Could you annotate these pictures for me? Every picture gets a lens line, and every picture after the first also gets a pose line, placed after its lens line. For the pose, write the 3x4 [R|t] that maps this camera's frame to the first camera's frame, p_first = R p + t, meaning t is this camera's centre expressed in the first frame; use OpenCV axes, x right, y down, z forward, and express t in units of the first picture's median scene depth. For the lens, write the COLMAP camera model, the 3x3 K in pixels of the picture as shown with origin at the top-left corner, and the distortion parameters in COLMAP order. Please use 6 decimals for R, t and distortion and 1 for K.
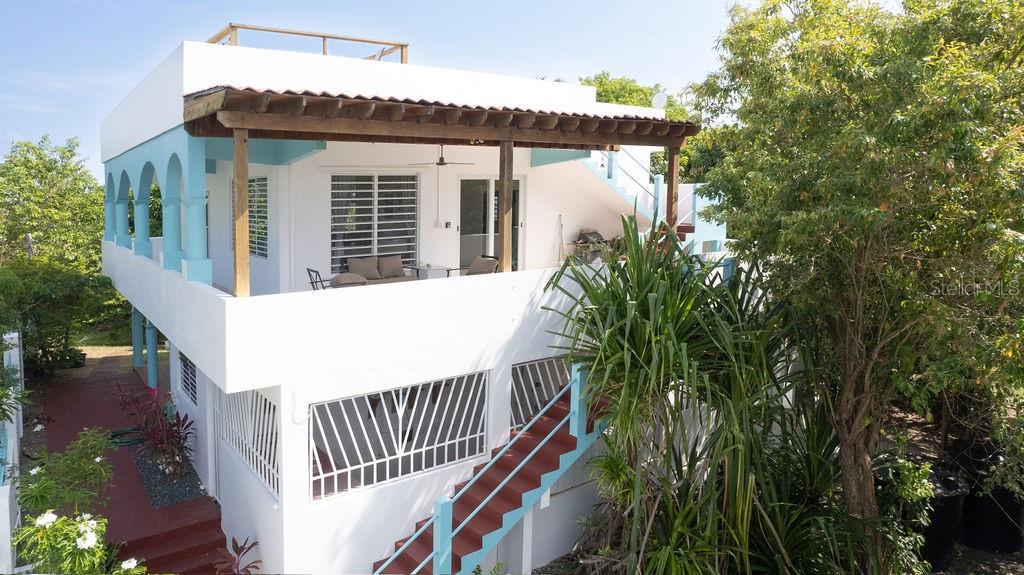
lens RADIAL K [[659.8, 0, 506.4], [0, 659.8, 289.7], [0, 0, 1]] dist [-0.071335, 0.057804]
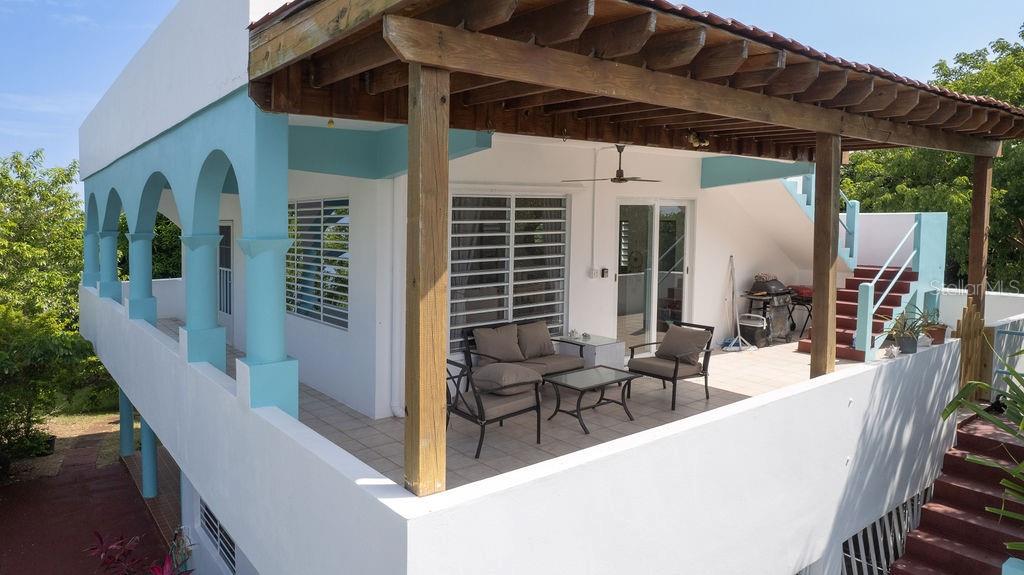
lens RADIAL K [[659.8, 0, 504.0], [0, 659.8, 295.1], [0, 0, 1]] dist [-0.071335, 0.057804]
pose [[0.999831, 0.000777, 0.018391, -0.218223], [-0.000209, 0.999523, -0.030883, -0.058785], [-0.018406, 0.030874, 0.999354, 0.358896]]
